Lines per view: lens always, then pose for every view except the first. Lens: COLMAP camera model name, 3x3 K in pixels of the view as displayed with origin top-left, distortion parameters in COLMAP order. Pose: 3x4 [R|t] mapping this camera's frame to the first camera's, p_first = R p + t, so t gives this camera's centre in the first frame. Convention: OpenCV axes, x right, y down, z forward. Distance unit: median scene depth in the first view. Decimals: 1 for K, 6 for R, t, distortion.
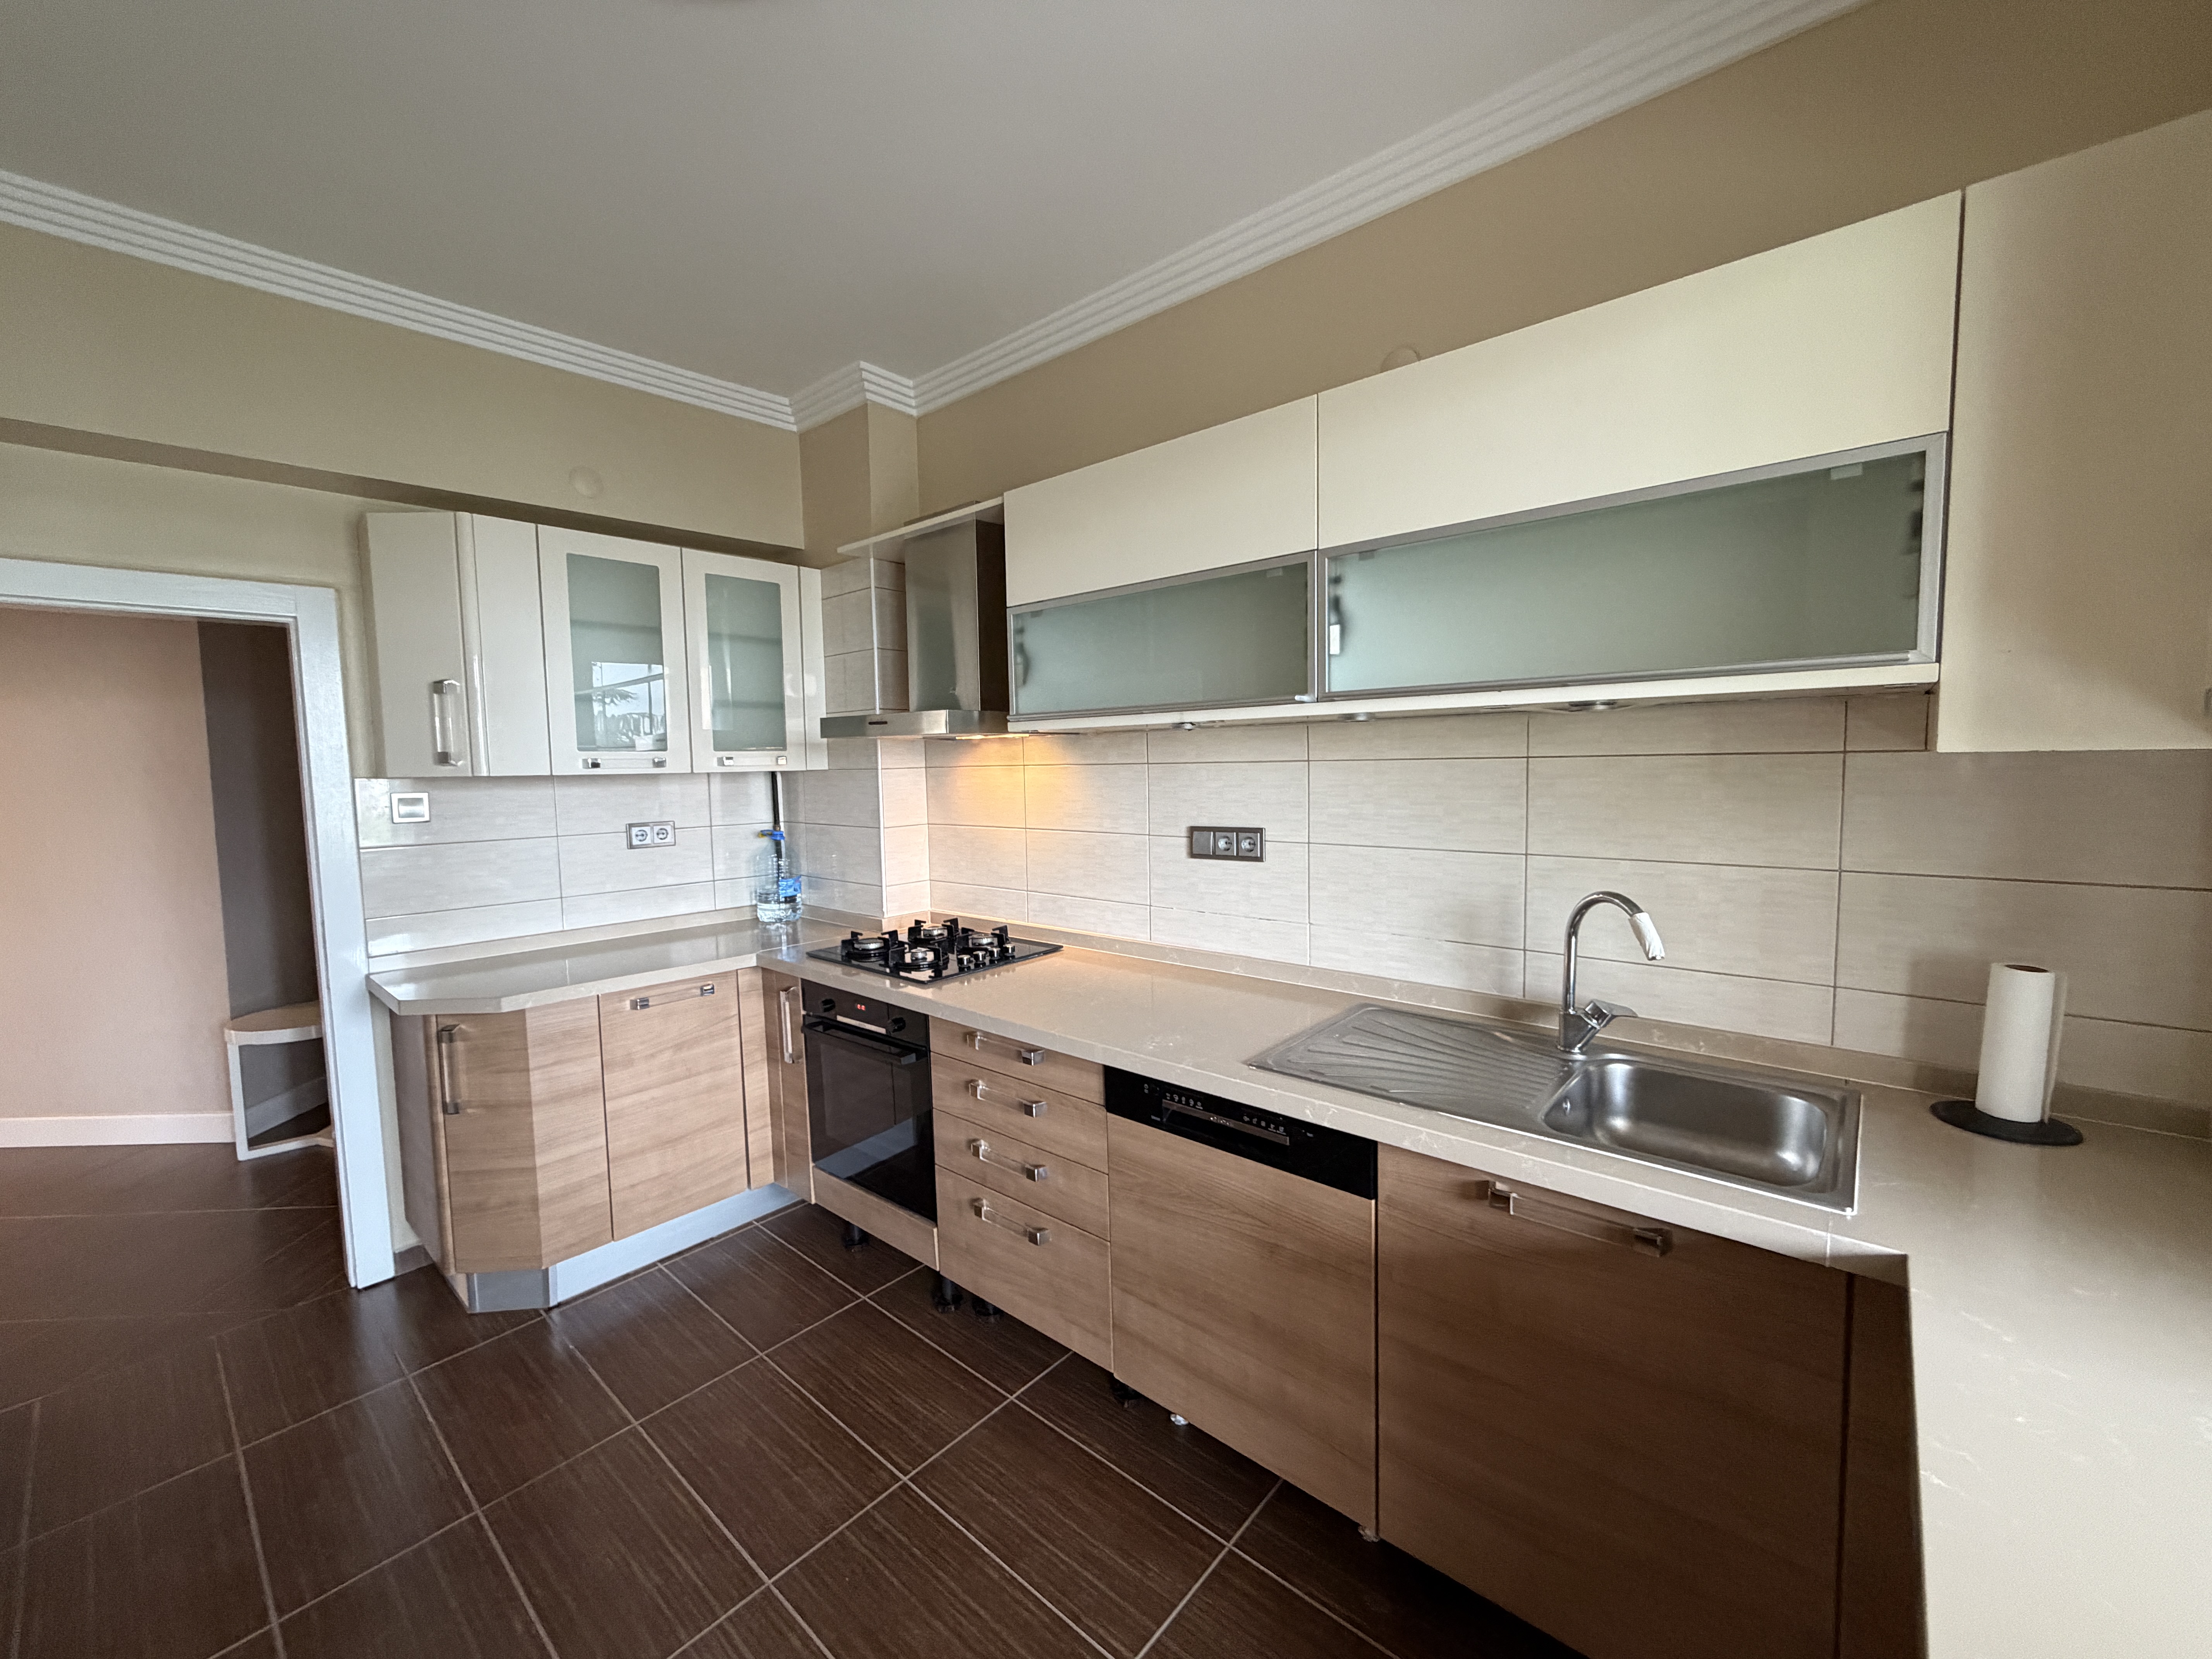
lens RADIAL K [[880.8, 0, 1102.6], [0, 880.8, 829.2], [0, 0, 1]] dist [0.000731, -0.000423]
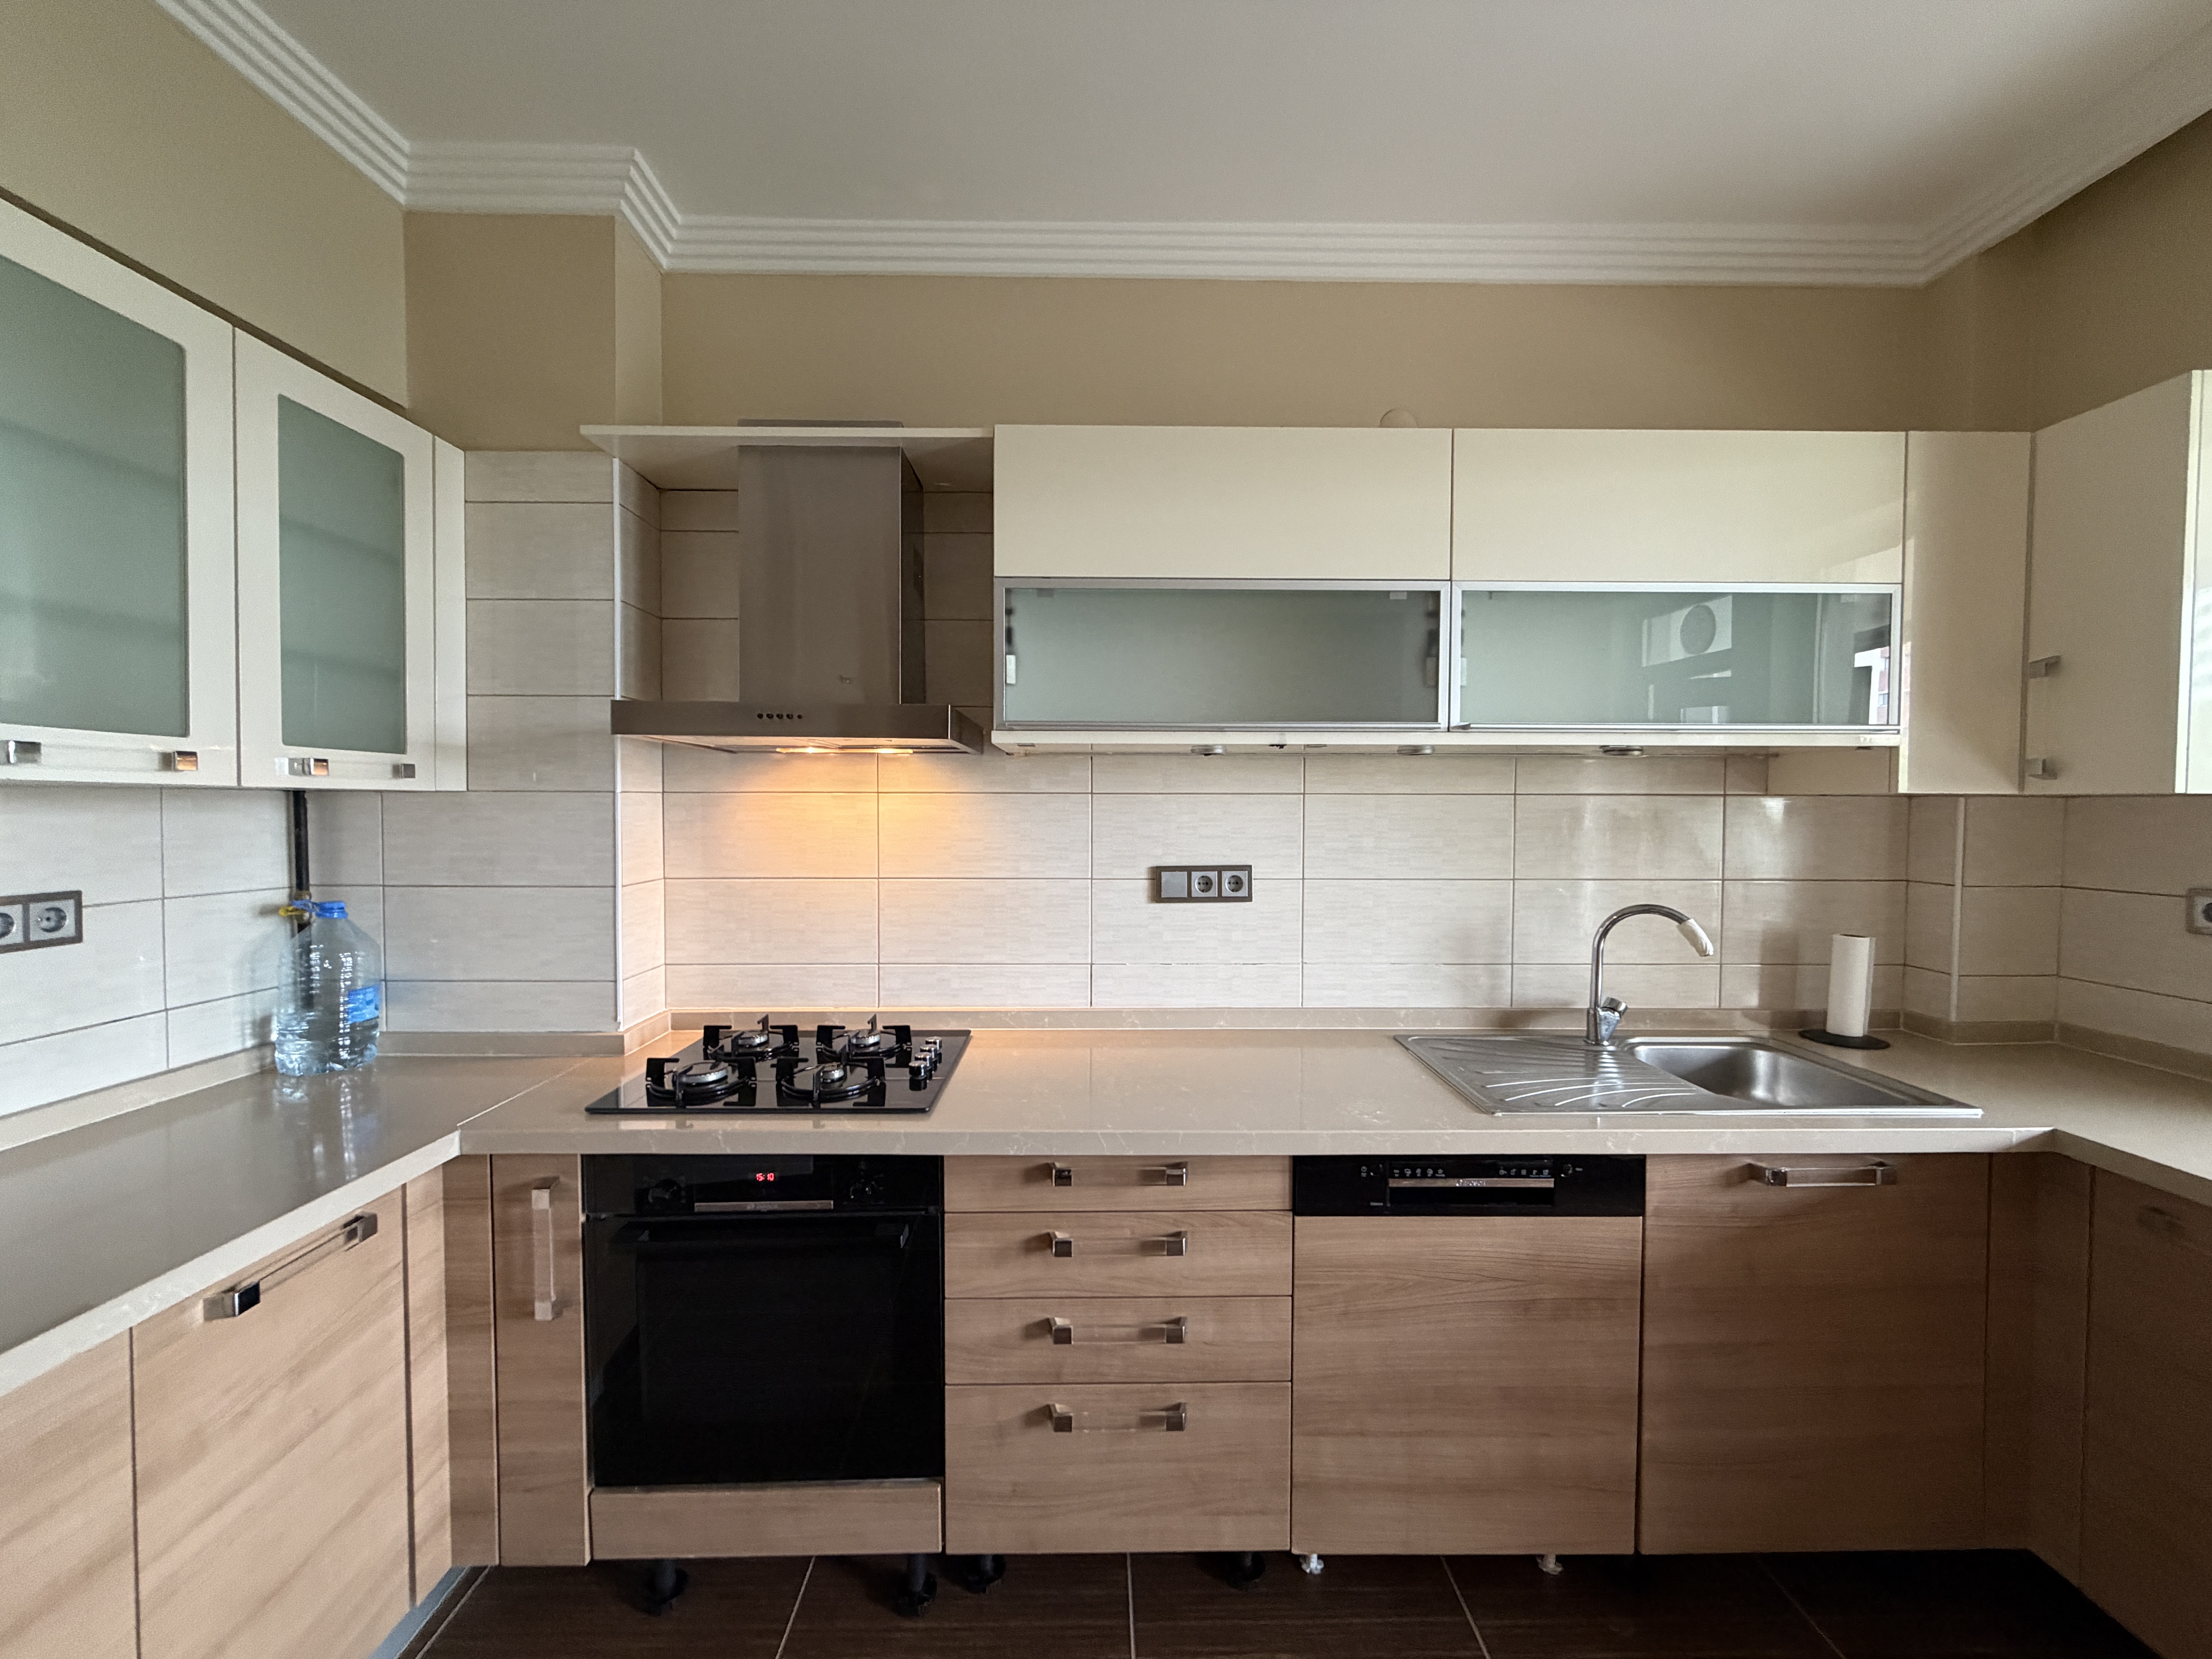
lens RADIAL K [[880.8, 0, 1102.6], [0, 880.8, 829.2], [0, 0, 1]] dist [0.000731, -0.000423]
pose [[0.744908, 0.004603, 0.667151, -0.545829], [0.034656, 0.998359, -0.045583, -0.002195], [-0.666266, 0.057076, 0.743527, 0.406632]]
